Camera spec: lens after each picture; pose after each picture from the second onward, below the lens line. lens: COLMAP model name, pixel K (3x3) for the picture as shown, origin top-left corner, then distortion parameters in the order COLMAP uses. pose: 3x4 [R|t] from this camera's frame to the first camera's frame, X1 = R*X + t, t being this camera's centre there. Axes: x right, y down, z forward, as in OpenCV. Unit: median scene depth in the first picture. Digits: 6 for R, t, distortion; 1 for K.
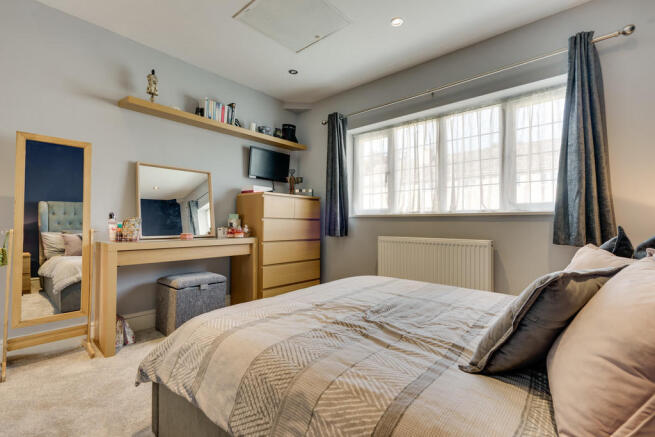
lens RADIAL K [[301.0, 0, 327.5], [0, 301.0, 218.5], [0, 0, 1]] dist [-0.003391, -0.000095]
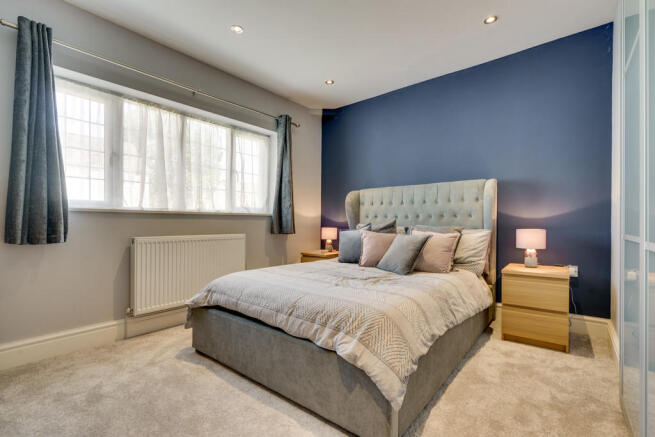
lens RADIAL K [[301.0, 0, 327.5], [0, 301.0, 218.5], [0, 0, 1]] dist [-0.003391, -0.000095]
pose [[-0.047878, 0.006363, 0.998833, -0.664743], [-0.018093, 0.999810, -0.007237, 0.006381], [-0.998689, -0.018418, -0.047754, 0.579111]]
